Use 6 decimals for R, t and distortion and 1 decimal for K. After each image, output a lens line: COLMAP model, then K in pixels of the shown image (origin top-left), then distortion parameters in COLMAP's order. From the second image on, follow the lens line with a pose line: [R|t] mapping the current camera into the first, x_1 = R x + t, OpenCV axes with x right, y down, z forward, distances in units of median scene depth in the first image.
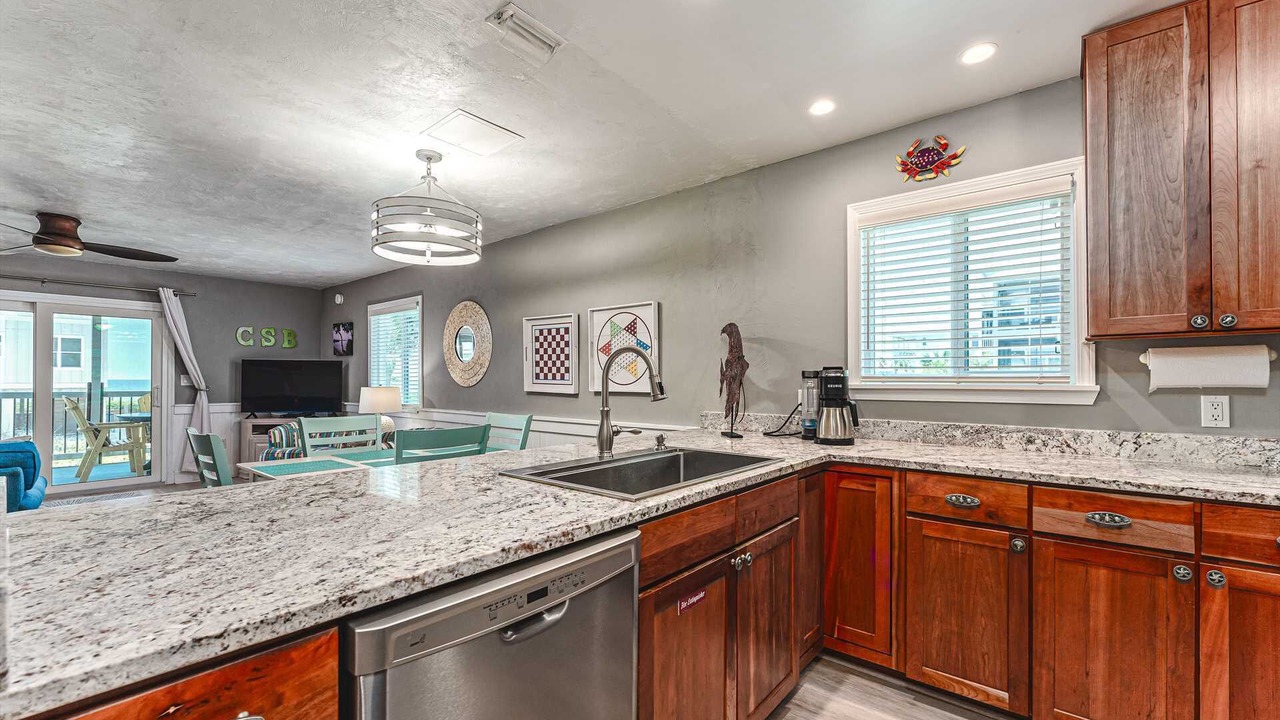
lens RADIAL K [[520.3, 0, 644.9], [0, 520.3, 367.3], [0, 0, 1]] dist [0.004275, 0.000405]
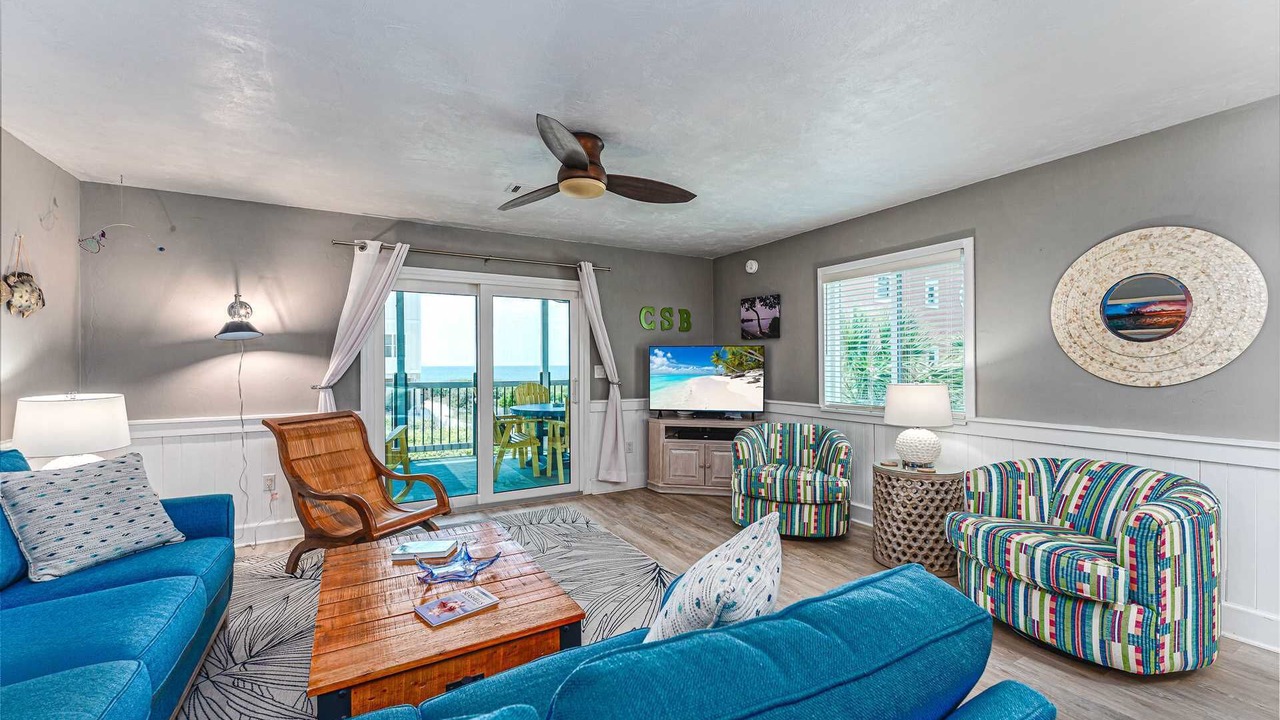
lens RADIAL K [[520.3, 0, 648.9], [0, 520.3, 358.0], [0, 0, 1]] dist [0.004275, 0.000405]
pose [[0.935458, -0.009815, -0.353301, -0.734342], [0.013653, 0.999872, 0.008374, -0.004994], [0.353173, -0.012658, 0.935472, 0.352168]]
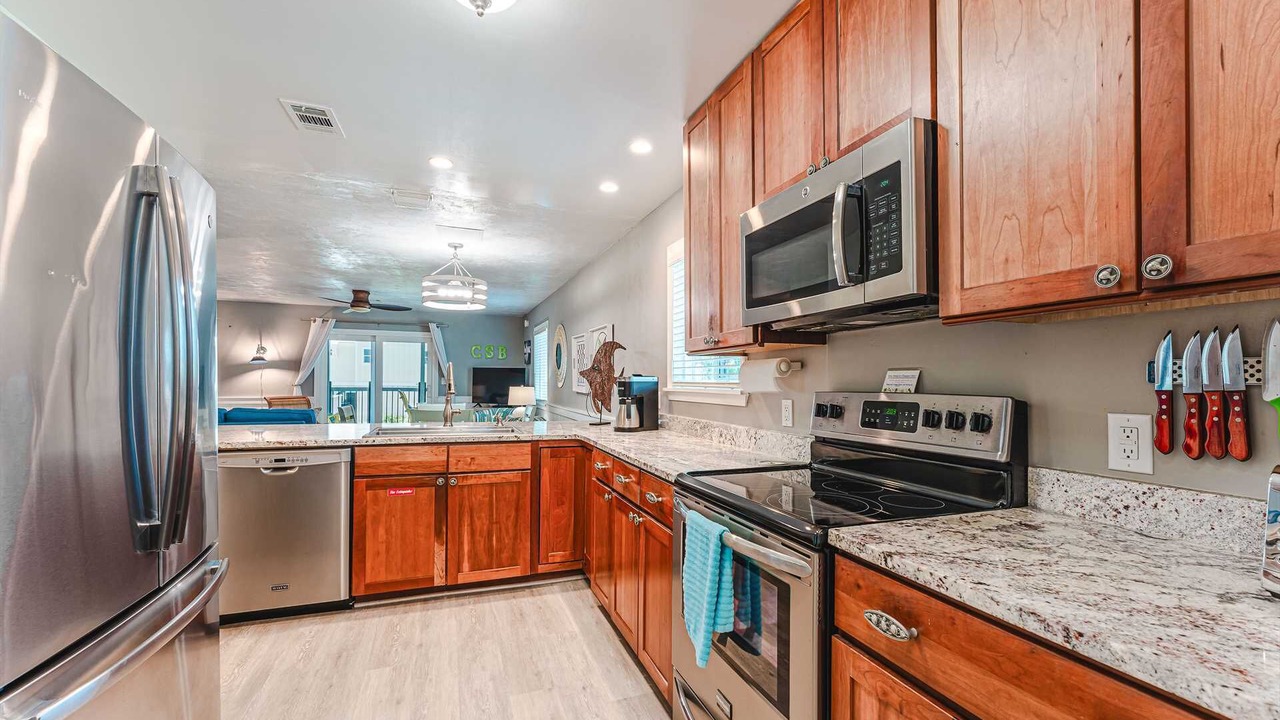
lens RADIAL K [[520.3, 0, 631.2], [0, 520.3, 369.3], [0, 0, 1]] dist [0.004275, 0.000405]
pose [[0.862775, -0.003161, -0.505578, 0.566061], [0.001225, 0.999991, -0.004161, -0.004924], [0.505586, 0.002971, 0.862771, -0.085830]]
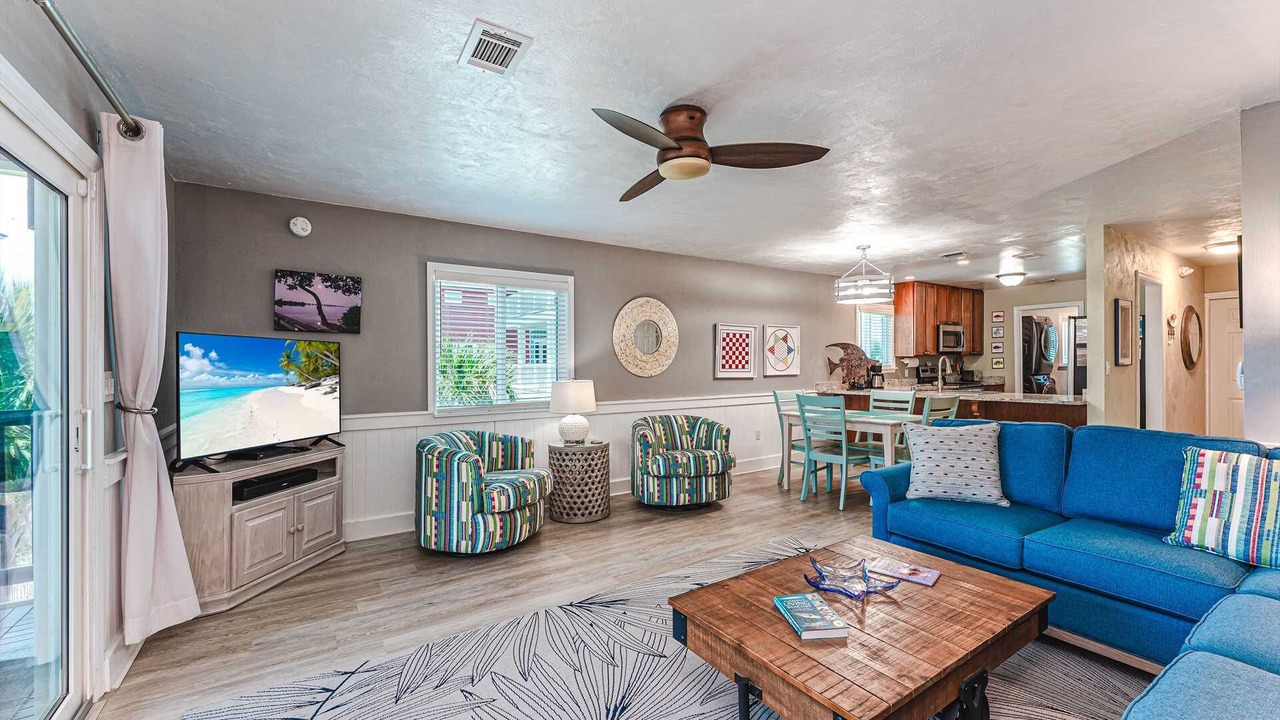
lens RADIAL K [[520.3, 0, 640.8], [0, 520.3, 364.2], [0, 0, 1]] dist [0.004275, 0.000405]
pose [[0.285275, 0.005637, 0.958429, -1.607348], [-0.004187, 0.999980, -0.004635, 0.018841], [-0.958436, -0.002691, 0.285293, 0.823346]]
